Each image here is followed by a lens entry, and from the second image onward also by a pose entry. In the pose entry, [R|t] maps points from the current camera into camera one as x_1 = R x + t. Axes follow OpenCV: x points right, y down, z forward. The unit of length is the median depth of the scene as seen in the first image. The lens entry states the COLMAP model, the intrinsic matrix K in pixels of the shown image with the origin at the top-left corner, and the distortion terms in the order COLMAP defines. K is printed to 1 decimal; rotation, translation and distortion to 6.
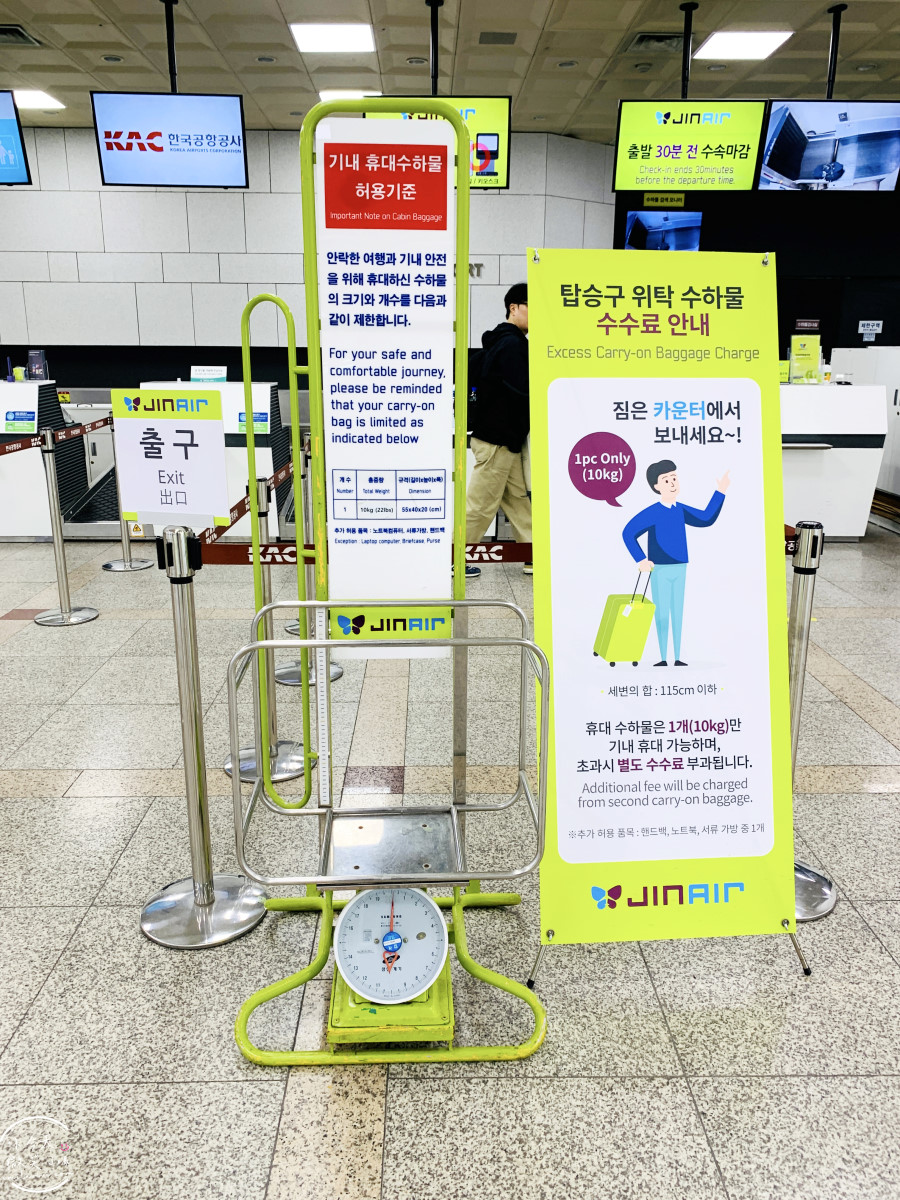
lens RADIAL K [[935.3, 0, 450.0], [0, 935.3, 600.0], [0, 0, 1]] dist [0.002356, -0.003023]
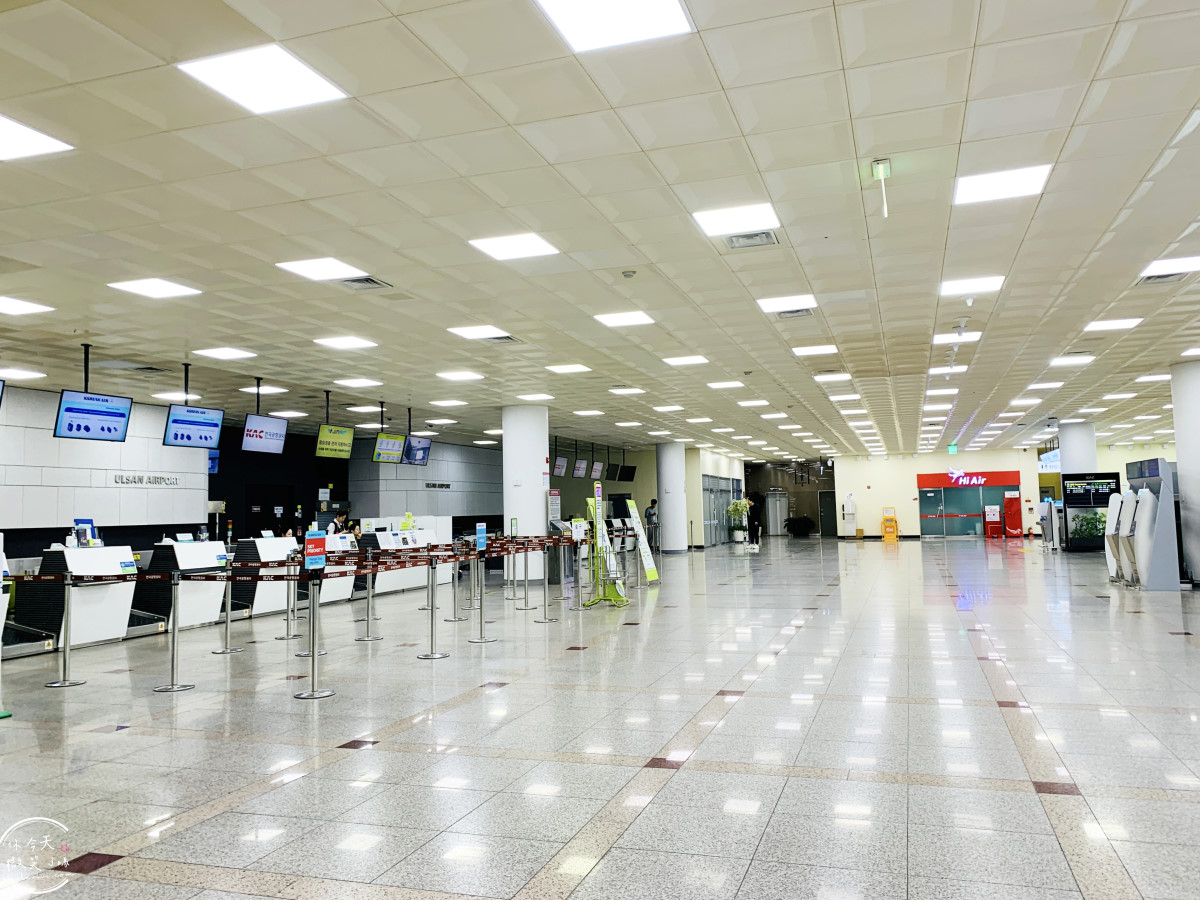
lens RADIAL K [[902.8, 0, 600.0], [0, 902.8, 450.0], [0, 0, 1]] dist [0.003788, -0.001488]
pose [[0.337563, 0.066573, 0.938946, -1.654615], [0.271186, 0.948326, -0.164733, 0.107099], [-0.901393, 0.310236, 0.302066, -0.318753]]
